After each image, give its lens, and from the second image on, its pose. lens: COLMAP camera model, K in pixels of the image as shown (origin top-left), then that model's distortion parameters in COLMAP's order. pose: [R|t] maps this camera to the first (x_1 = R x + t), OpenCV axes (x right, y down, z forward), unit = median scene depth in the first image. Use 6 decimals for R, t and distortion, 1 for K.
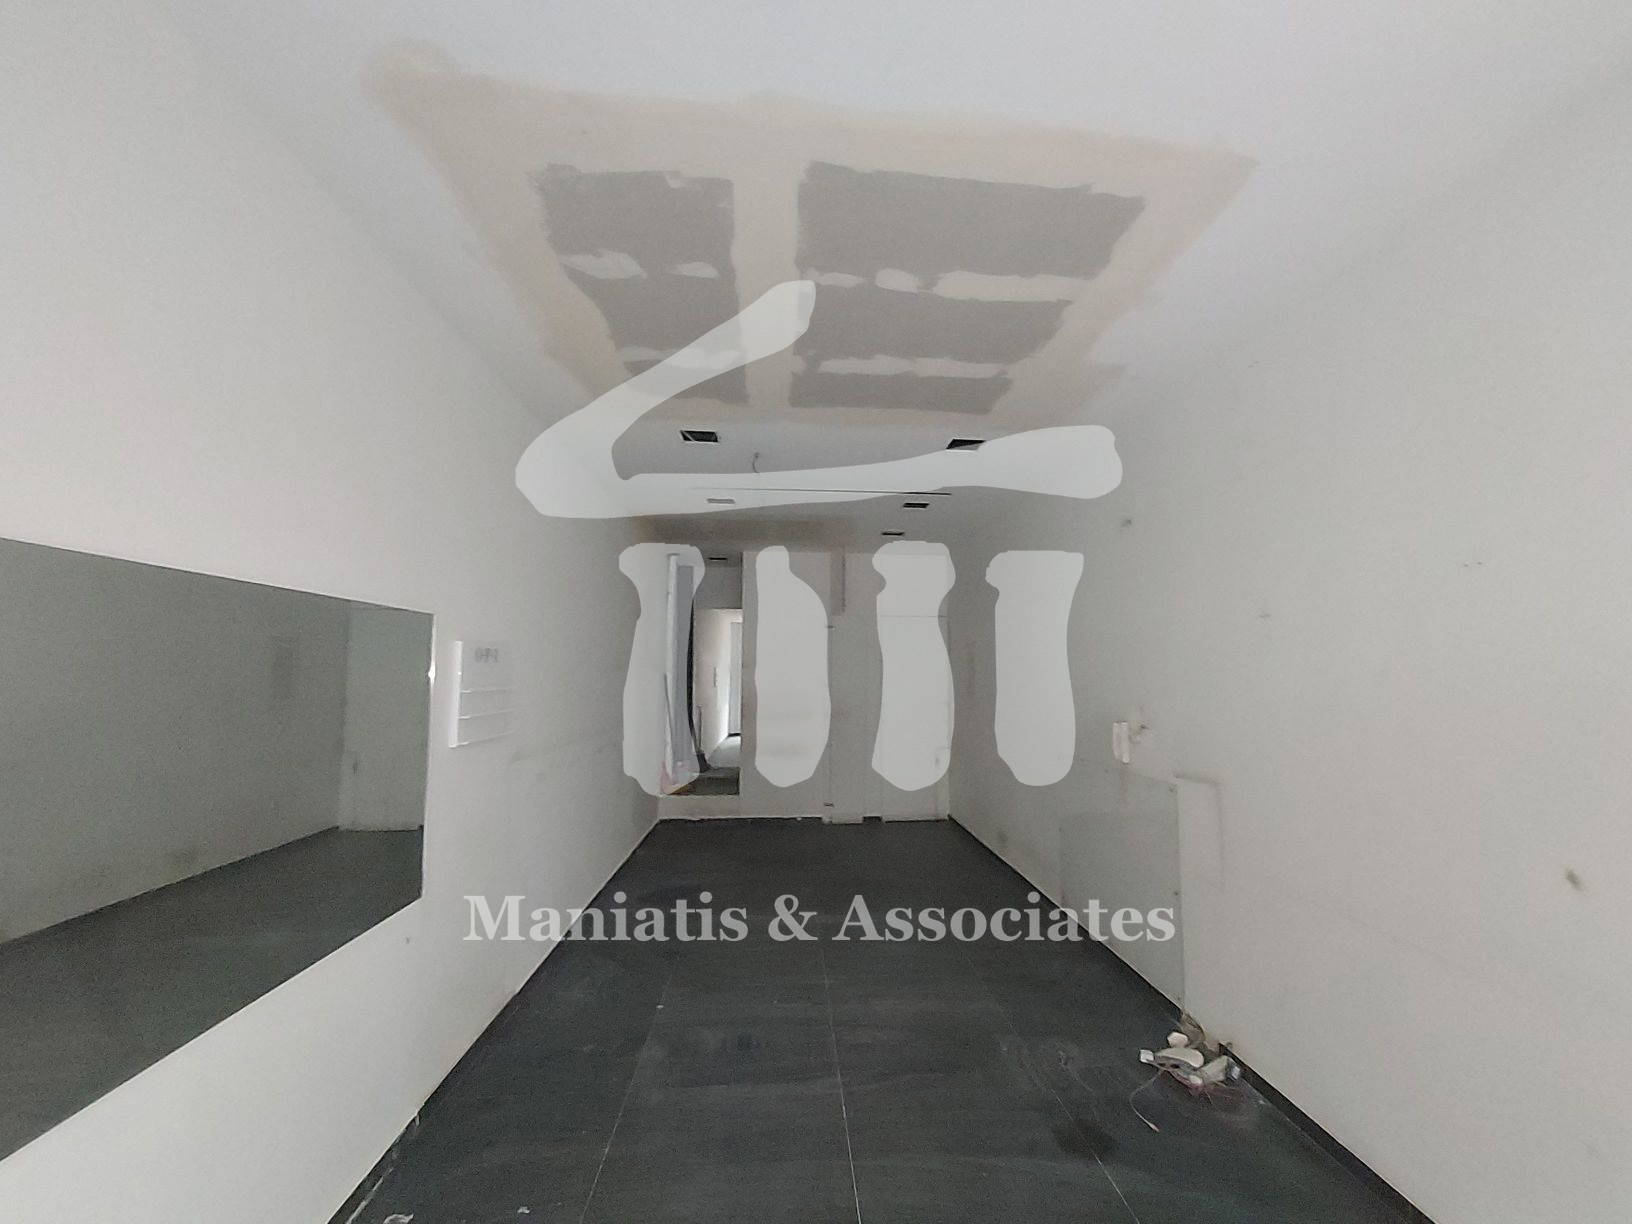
lens RADIAL K [[668.1, 0, 834.0], [0, 668.1, 619.0], [0, 0, 1]] dist [0.004573, -0.004629]
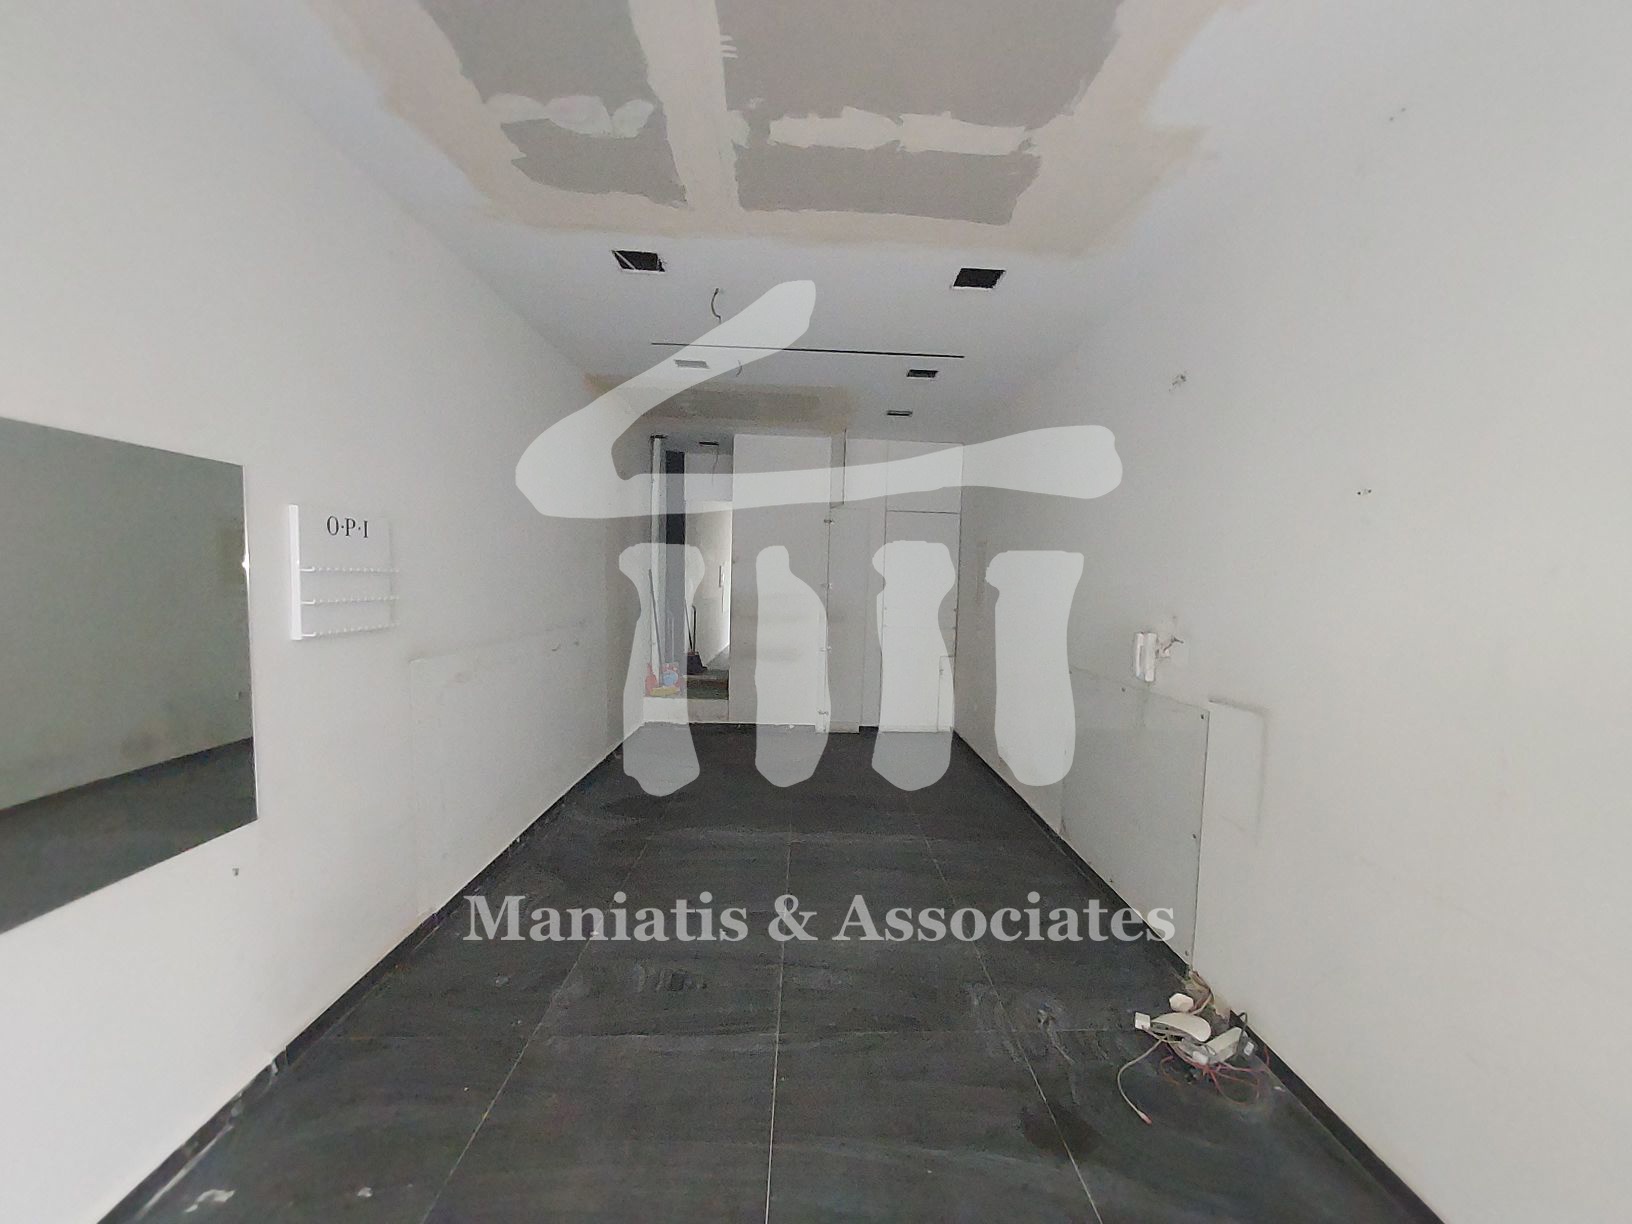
lens RADIAL K [[658.8, 0, 839.2], [0, 658.8, 626.7], [0, 0, 1]] dist [-0.001470, -0.000281]
pose [[0.999128, 0.026807, -0.032001, 0.096924], [-0.021662, 0.988222, 0.151485, 0.041034], [0.035685, -0.150660, 0.987941, 0.238185]]
